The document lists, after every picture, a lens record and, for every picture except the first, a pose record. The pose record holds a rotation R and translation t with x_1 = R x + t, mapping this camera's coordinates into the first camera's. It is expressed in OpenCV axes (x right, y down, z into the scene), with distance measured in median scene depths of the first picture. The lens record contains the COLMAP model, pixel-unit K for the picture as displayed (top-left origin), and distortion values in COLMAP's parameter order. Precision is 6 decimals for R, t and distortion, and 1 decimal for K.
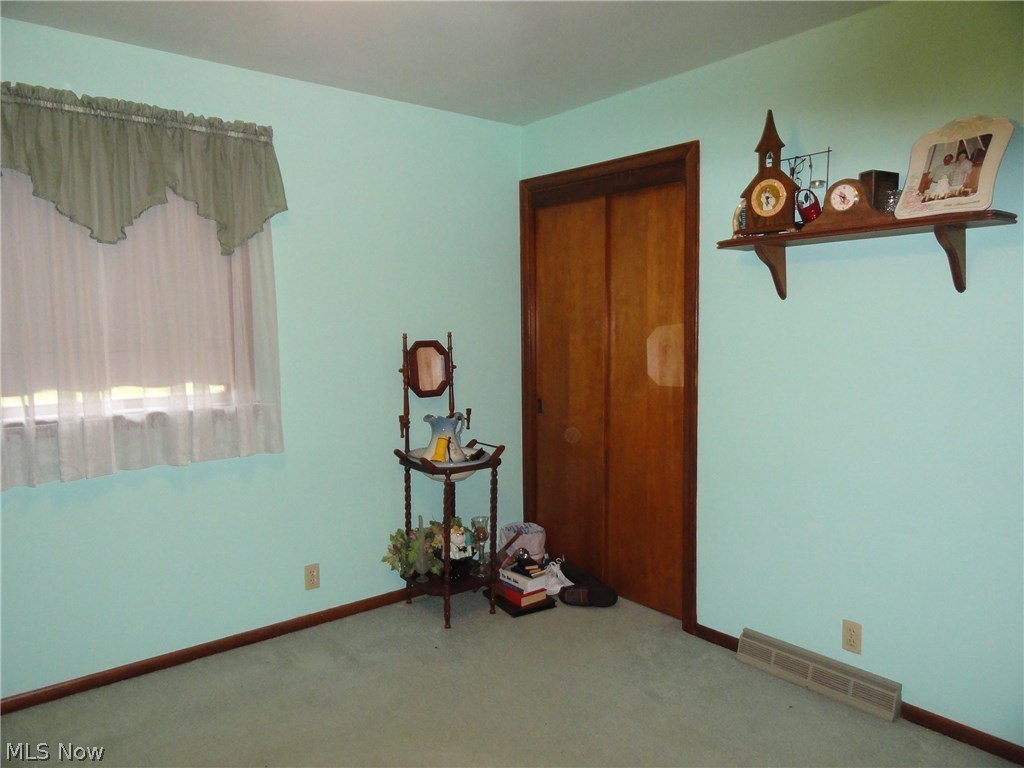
lens RADIAL K [[755.0, 0, 512.0], [0, 755.0, 384.0], [0, 0, 1]] dist [0.109815, 0.002851]
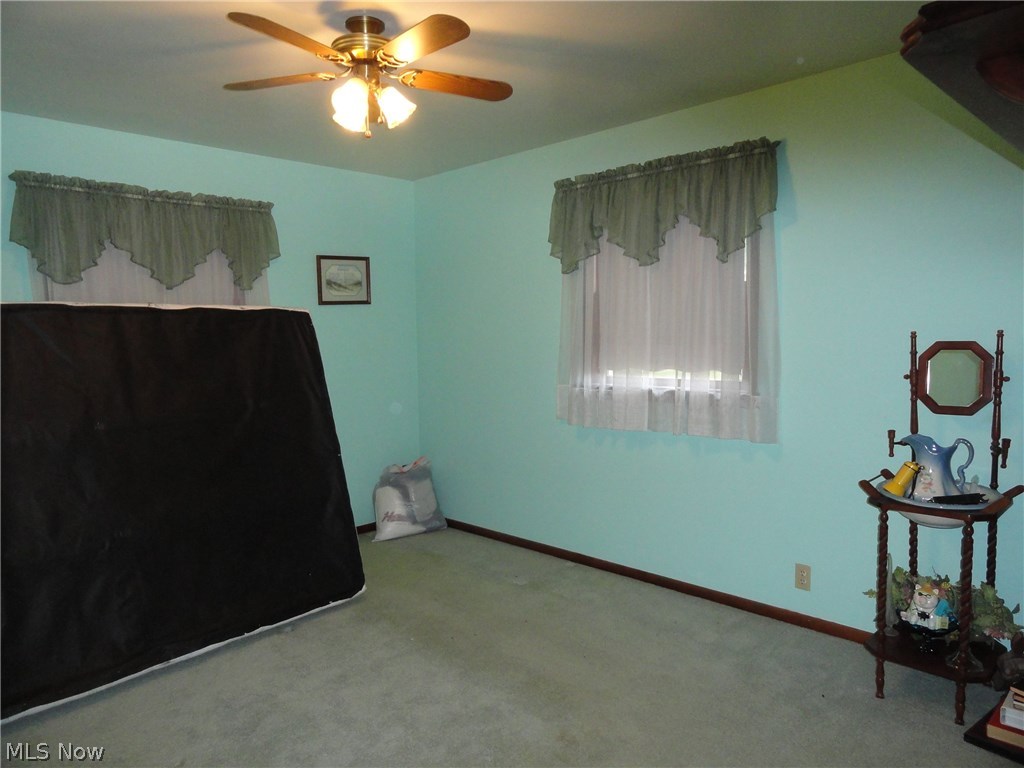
lens RADIAL K [[755.0, 0, 512.0], [0, 755.0, 384.0], [0, 0, 1]] dist [0.109815, 0.002851]
pose [[0.152319, 0.090433, -0.984185, 0.643928], [-0.067585, 0.994427, 0.080914, -0.051283], [0.986018, 0.054191, 0.157582, 0.463245]]
